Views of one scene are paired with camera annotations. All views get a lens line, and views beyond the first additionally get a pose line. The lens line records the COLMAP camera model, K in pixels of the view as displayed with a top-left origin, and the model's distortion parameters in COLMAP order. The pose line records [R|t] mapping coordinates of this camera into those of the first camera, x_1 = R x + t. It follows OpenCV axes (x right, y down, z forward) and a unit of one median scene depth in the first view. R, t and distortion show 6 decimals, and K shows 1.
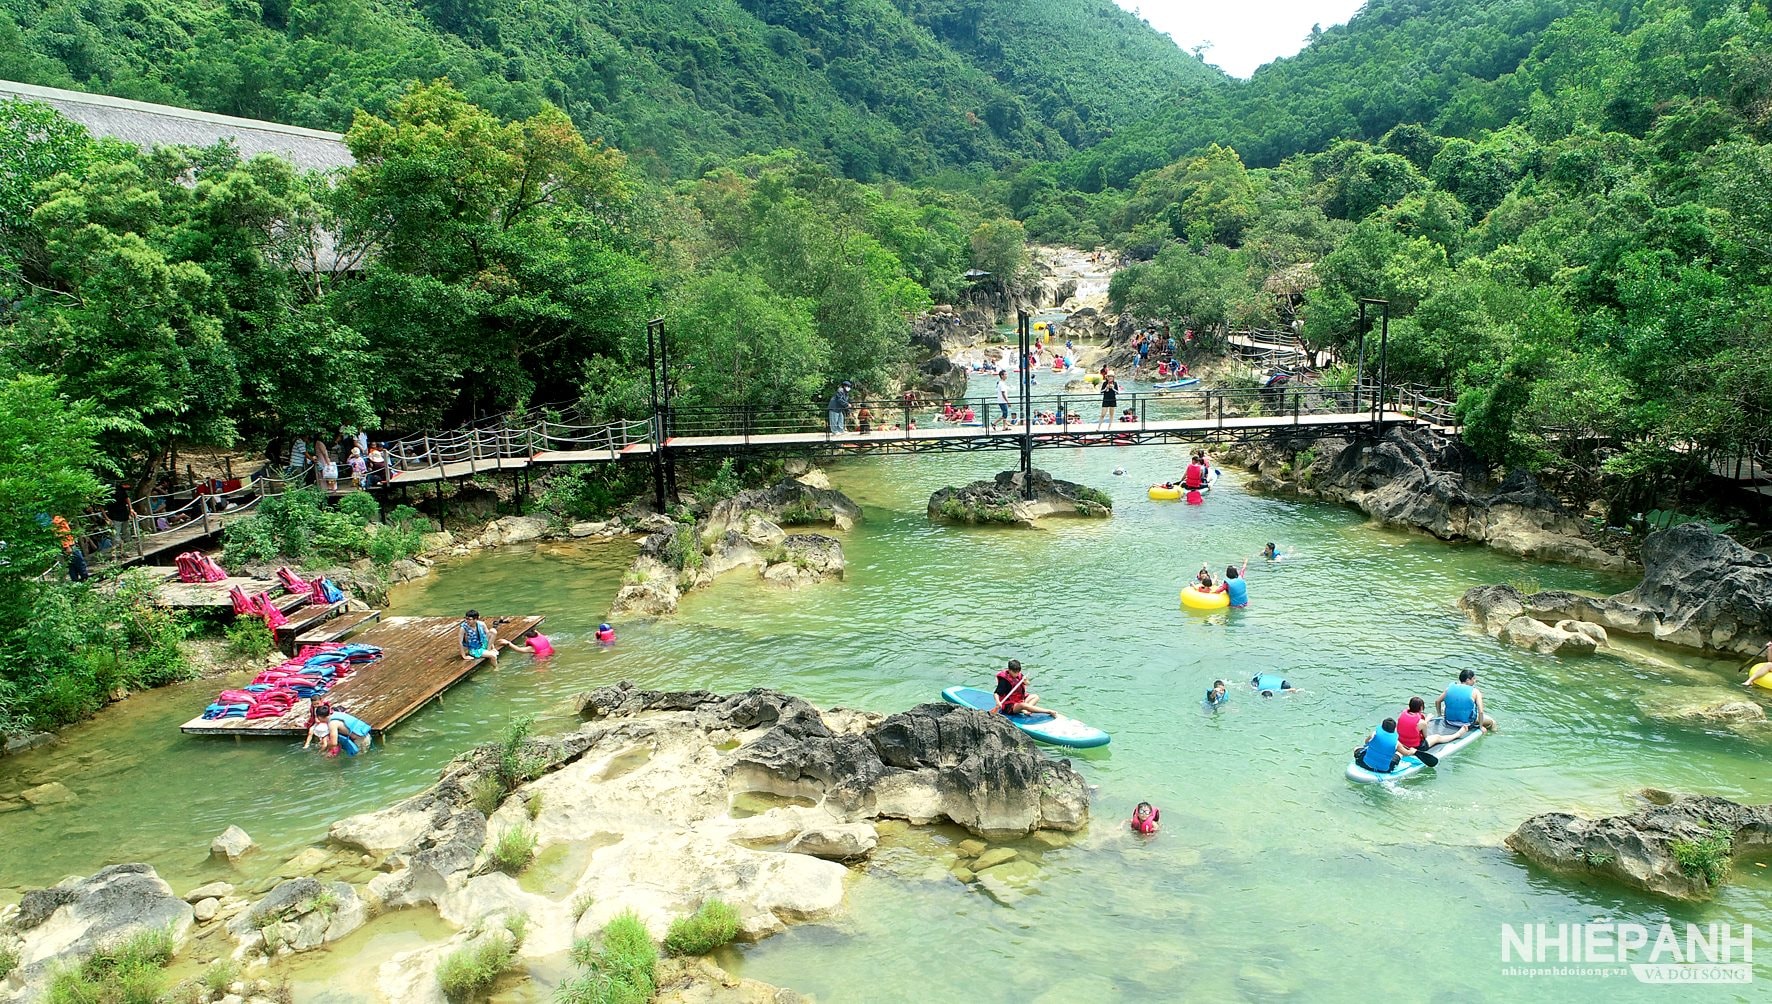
lens RADIAL K [[1207.0, 0, 819.0], [0, 1207.0, 502.4], [0, 0, 1]] dist [-0.017139, 0.015852]
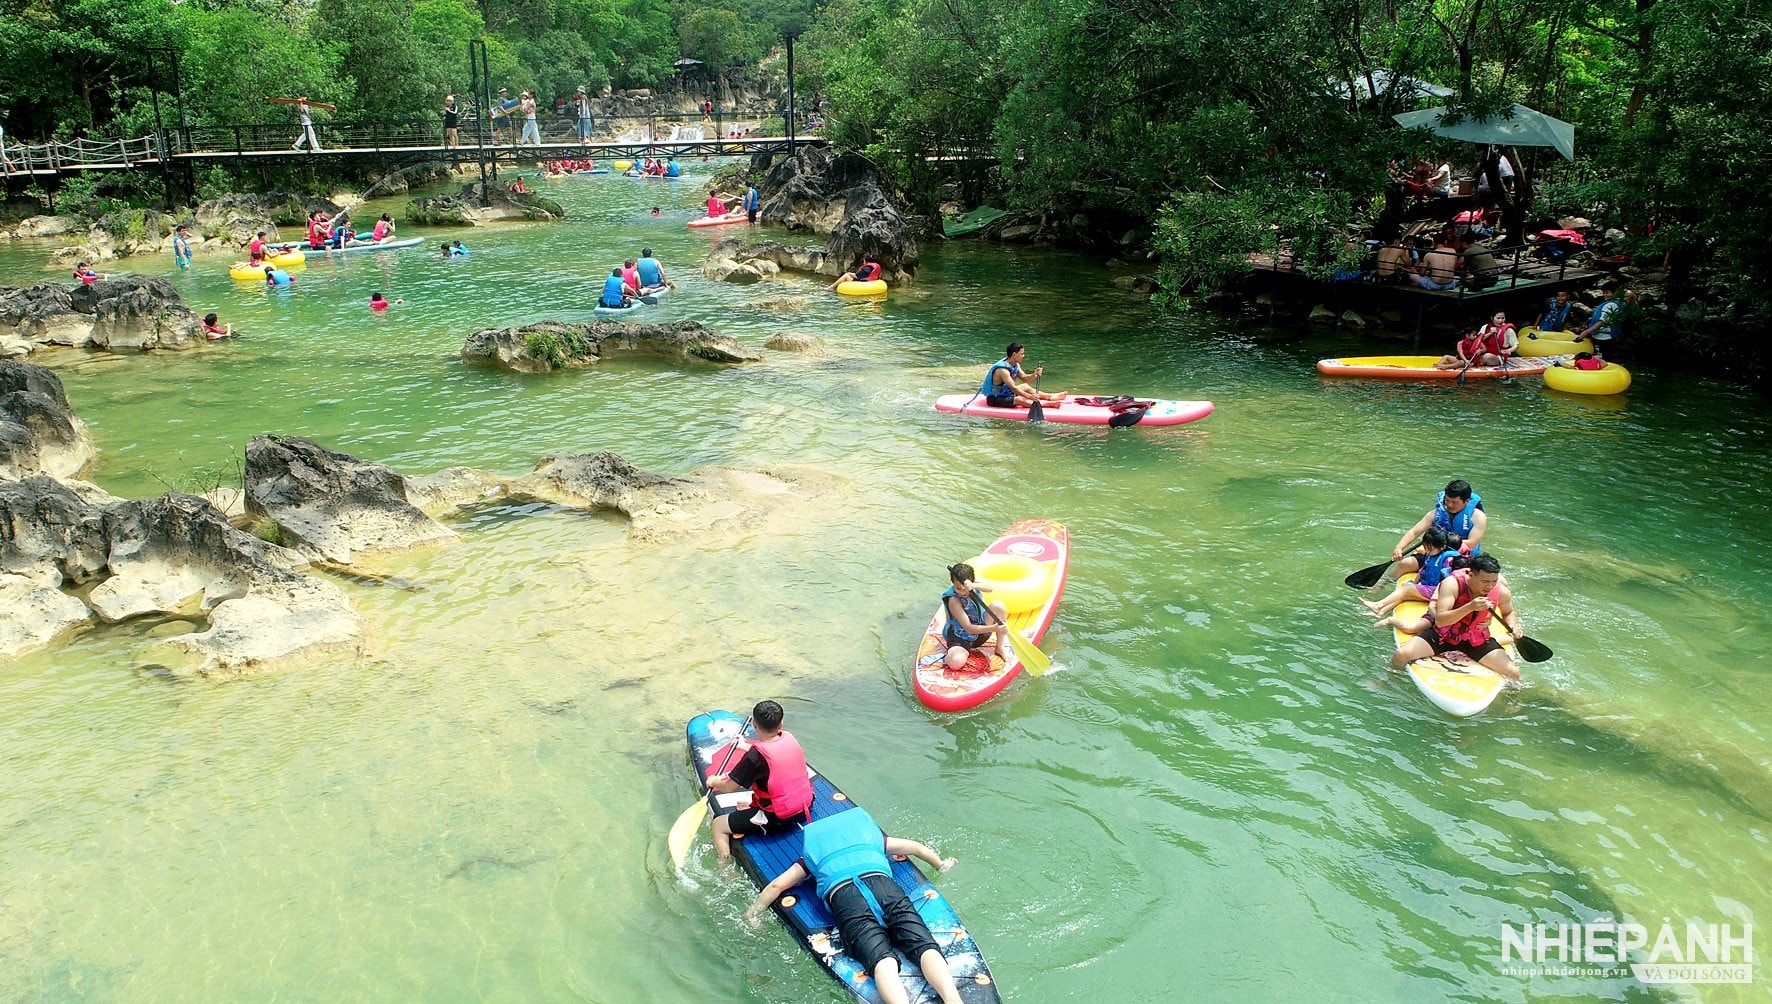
lens RADIAL K [[1281.8, 0, 781.5], [0, 1281.8, 445.4], [0, 0, 1]] dist [-0.016226, 0.005602]
pose [[0.999109, 0.014680, -0.039570, 0.515998], [-0.012509, 0.998432, 0.054569, 0.157635], [0.040309, -0.054025, 0.997726, -0.230190]]
